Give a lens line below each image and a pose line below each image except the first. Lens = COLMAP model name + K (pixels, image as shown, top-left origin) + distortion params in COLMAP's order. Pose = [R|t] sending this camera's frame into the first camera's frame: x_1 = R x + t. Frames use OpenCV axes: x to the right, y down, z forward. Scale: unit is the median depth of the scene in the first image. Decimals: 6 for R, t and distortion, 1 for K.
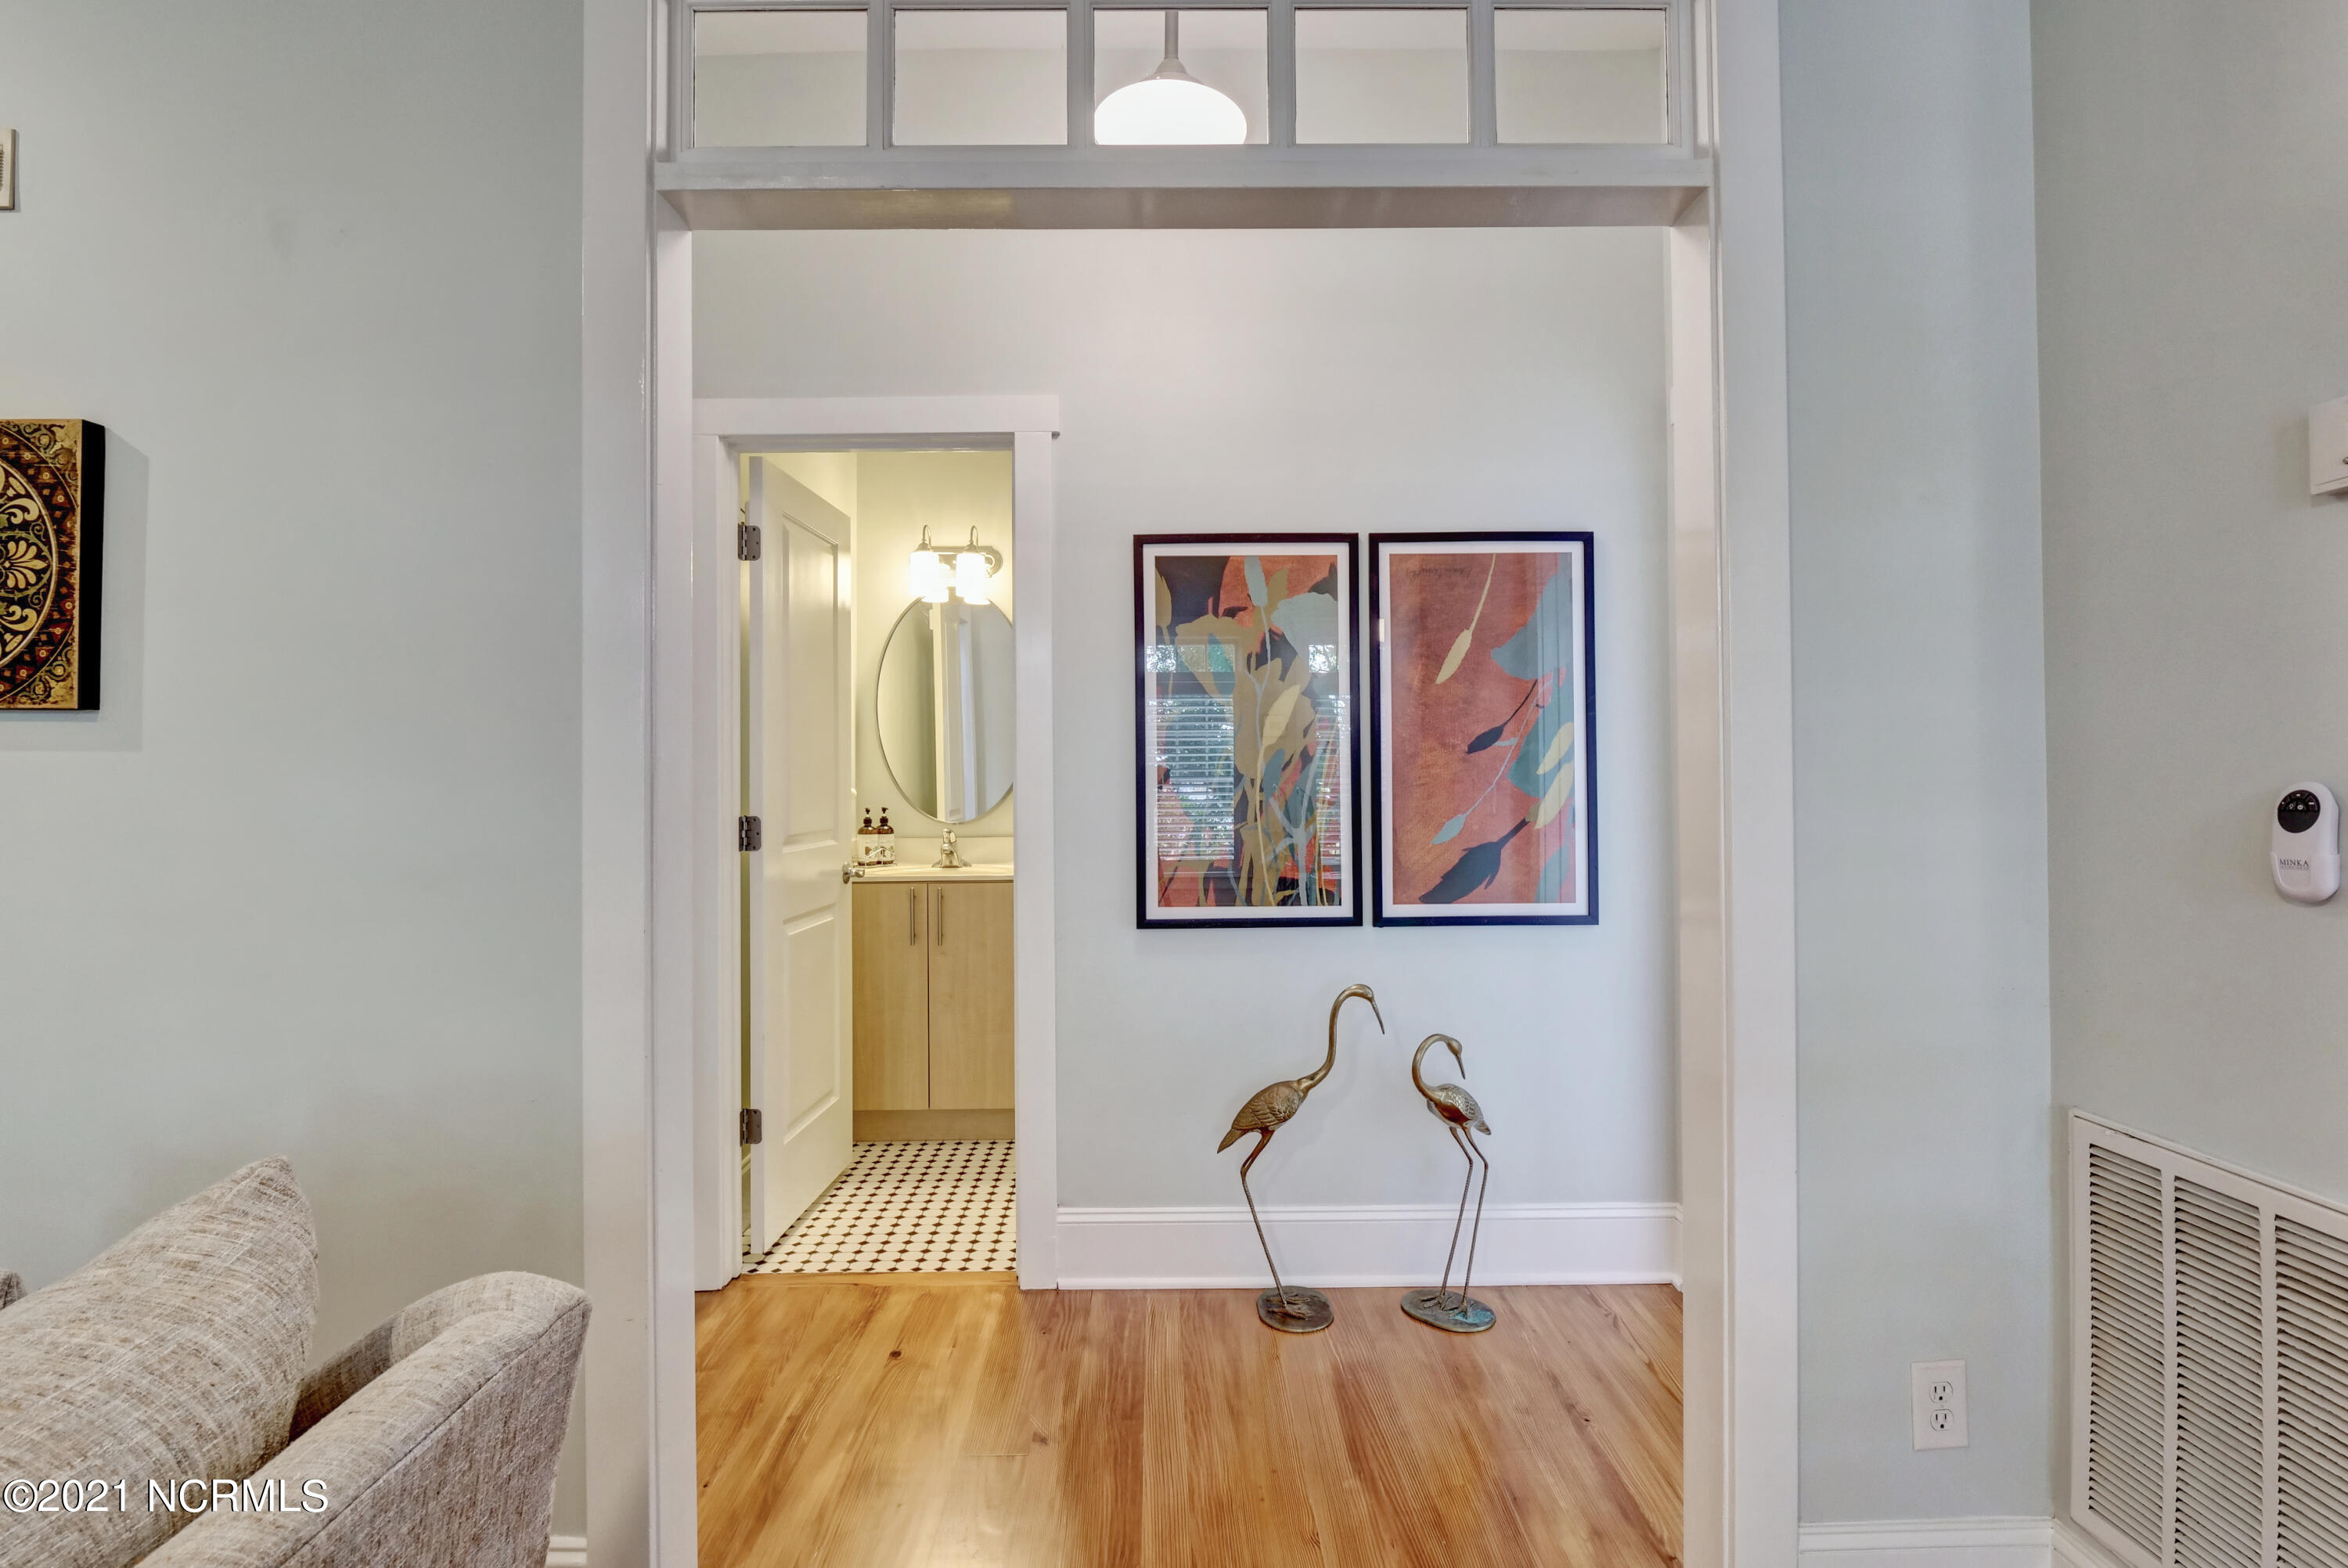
lens RADIAL K [[1137.4, 0, 1177.6], [0, 1137.4, 771.5], [0, 0, 1]] dist [-0.014076, -0.001968]
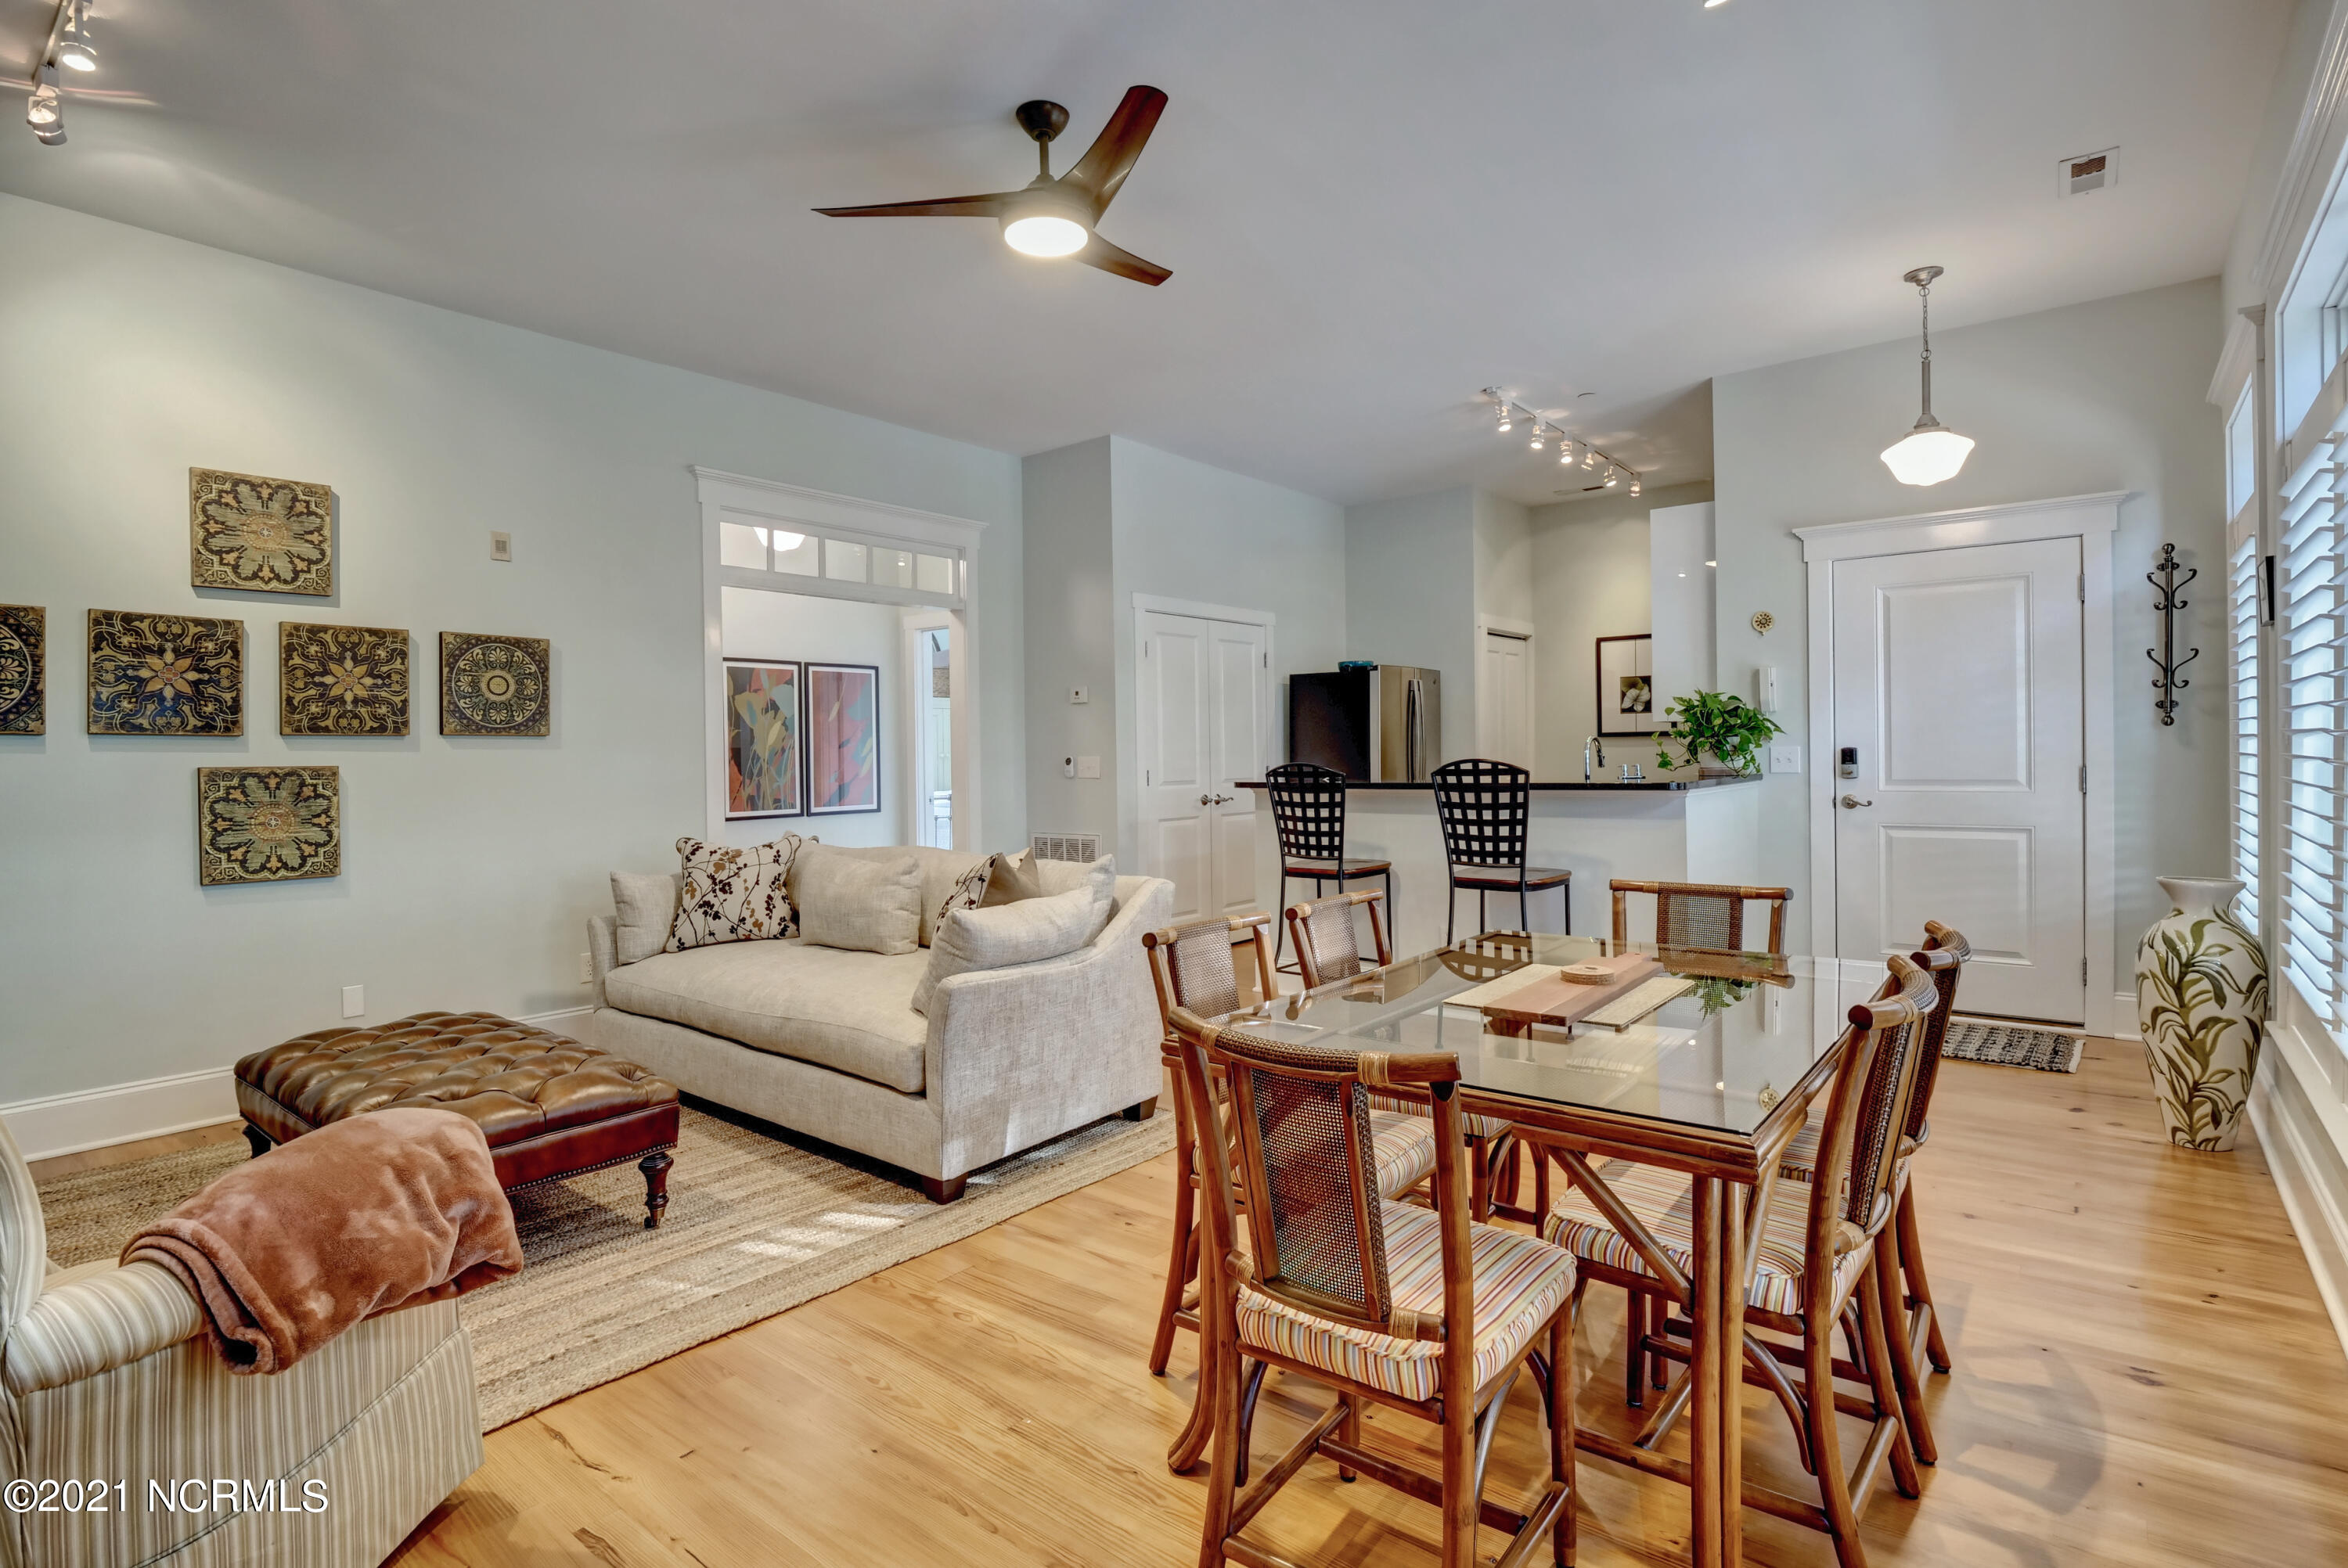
lens RADIAL K [[1137.4, 0, 1168.4], [0, 1137.4, 766.9], [0, 0, 1]] dist [-0.014076, -0.001968]
pose [[0.650012, -0.012400, 0.759823, -1.232914], [0.006783, 0.999922, 0.010516, 0.003618], [-0.759894, -0.001682, 0.650045, -1.267971]]
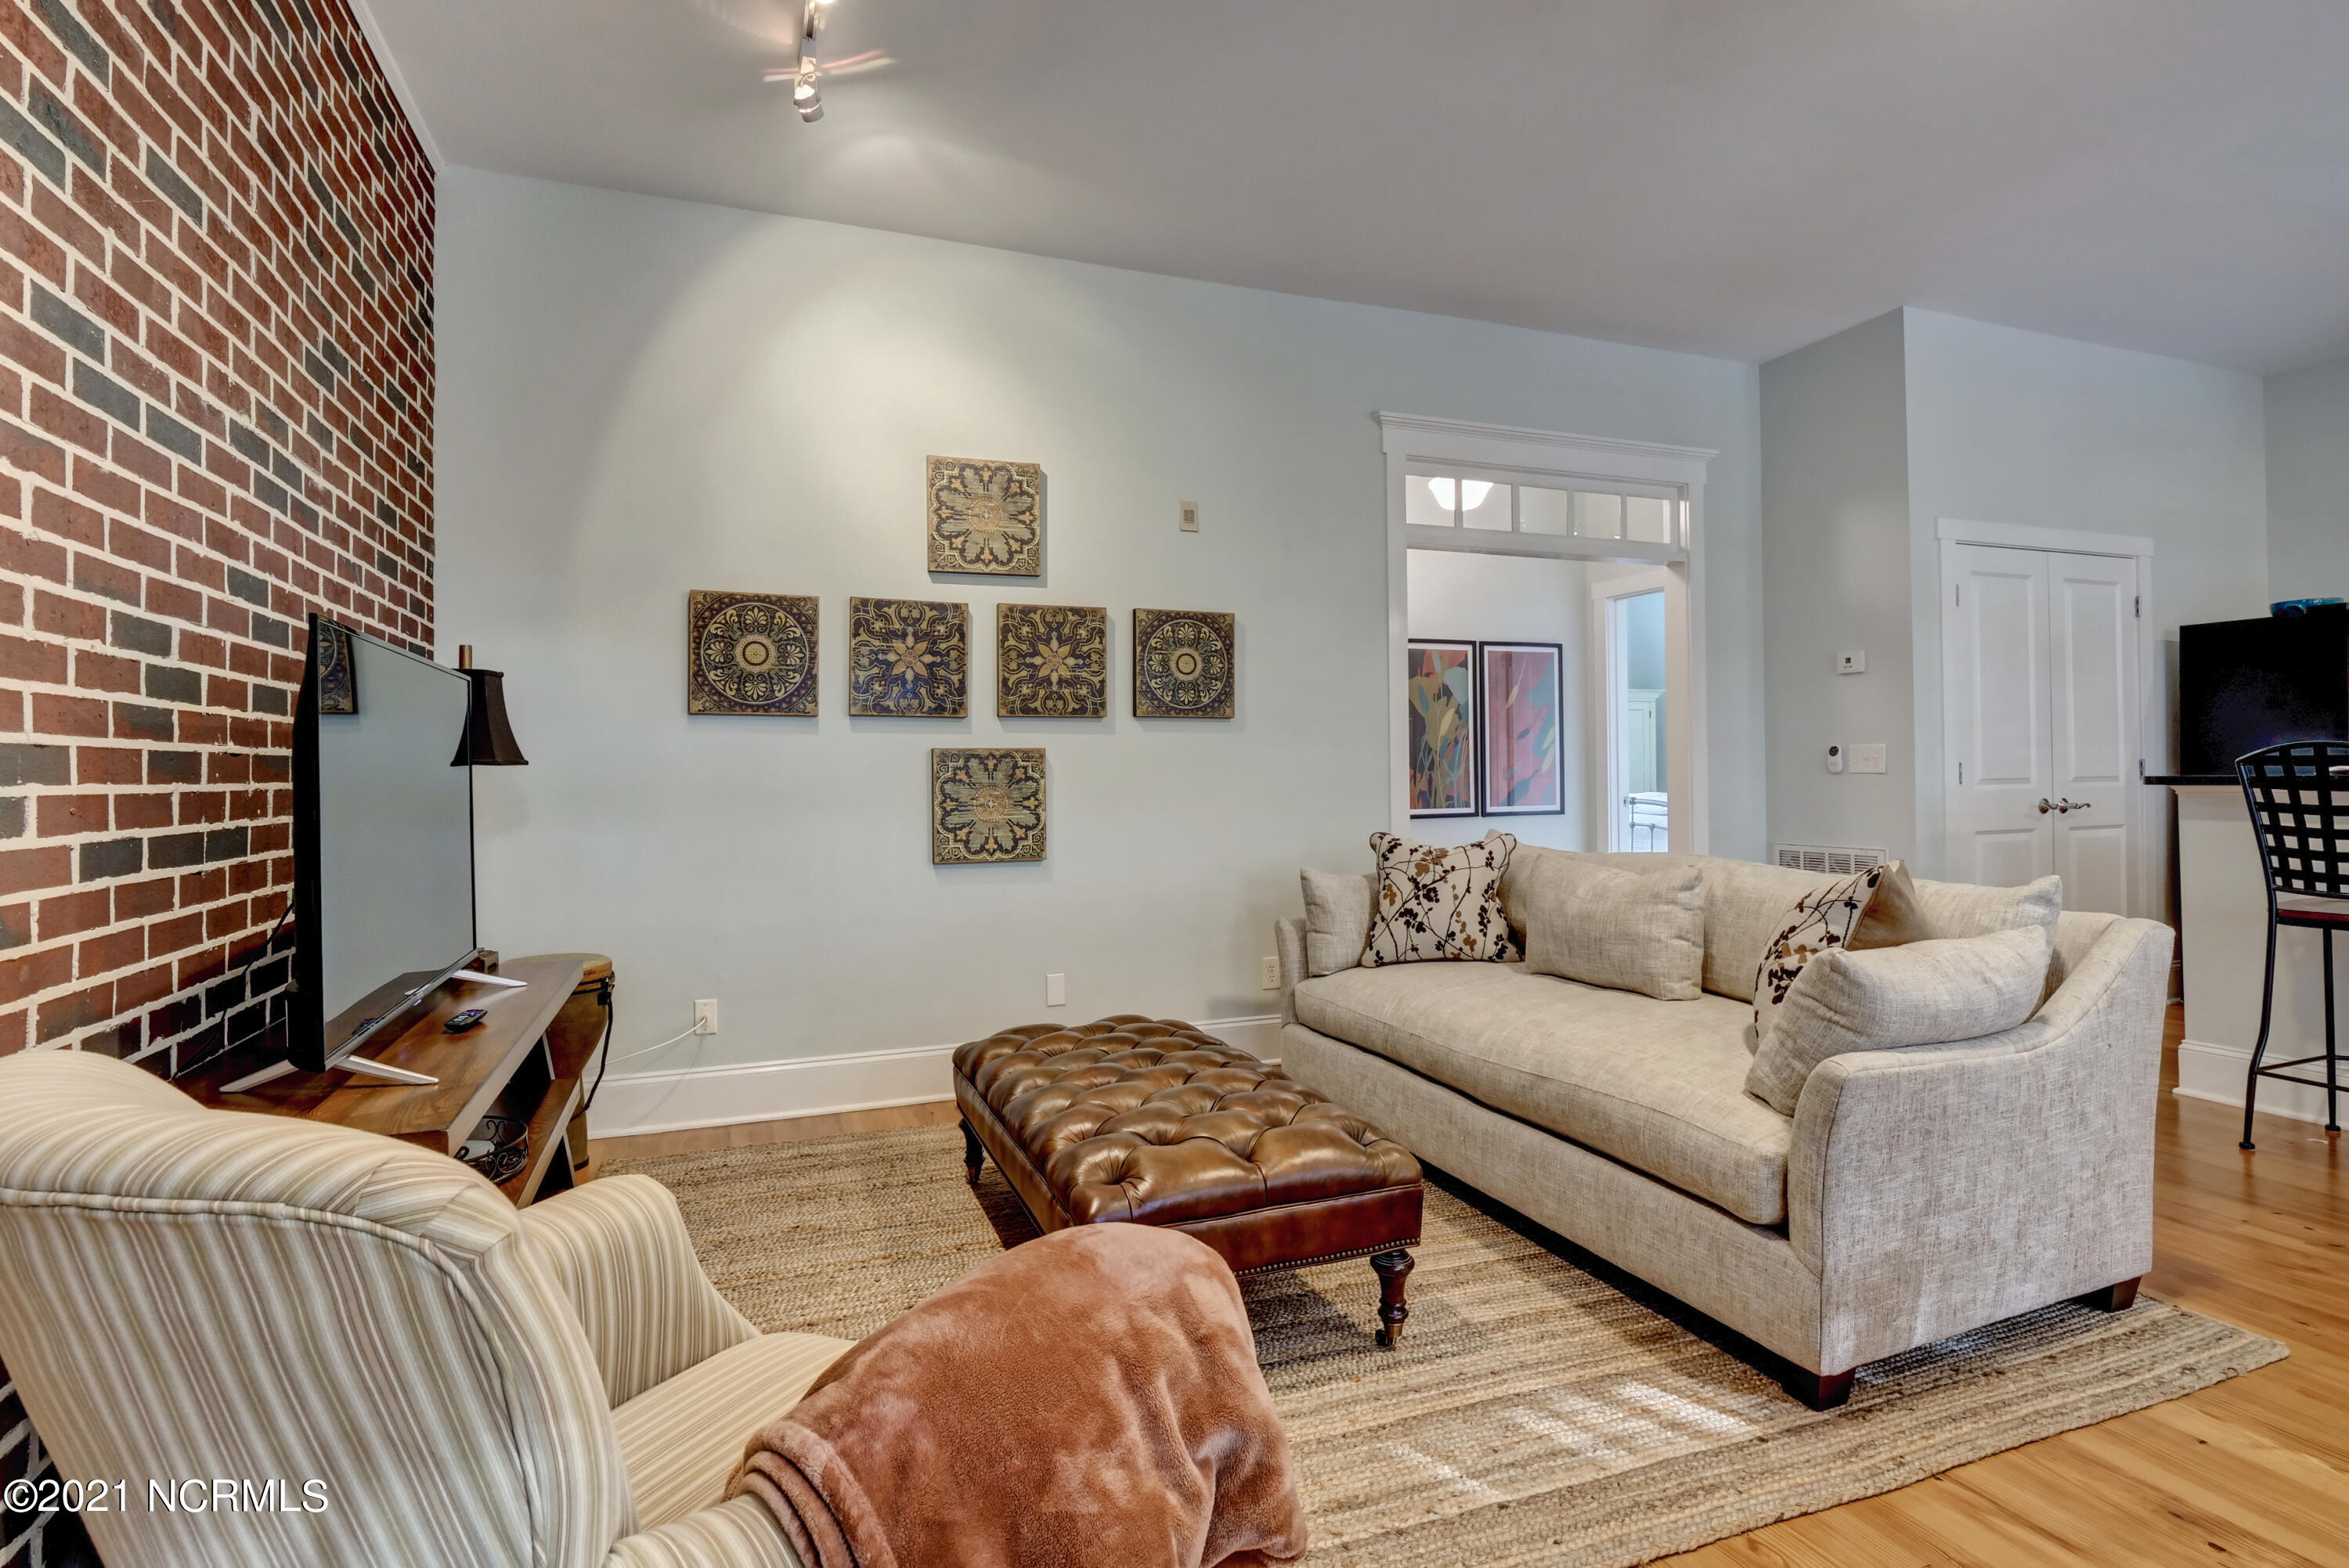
lens RADIAL K [[1137.9, 0, 1165.1], [0, 1137.9, 775.9], [0, 0, 1]] dist [-0.014076, -0.001968]
pose [[0.944745, -0.007609, 0.327719, -1.150210], [0.006003, 0.999965, 0.005913, 0.038521], [-0.327753, -0.003619, 0.944757, -0.910097]]
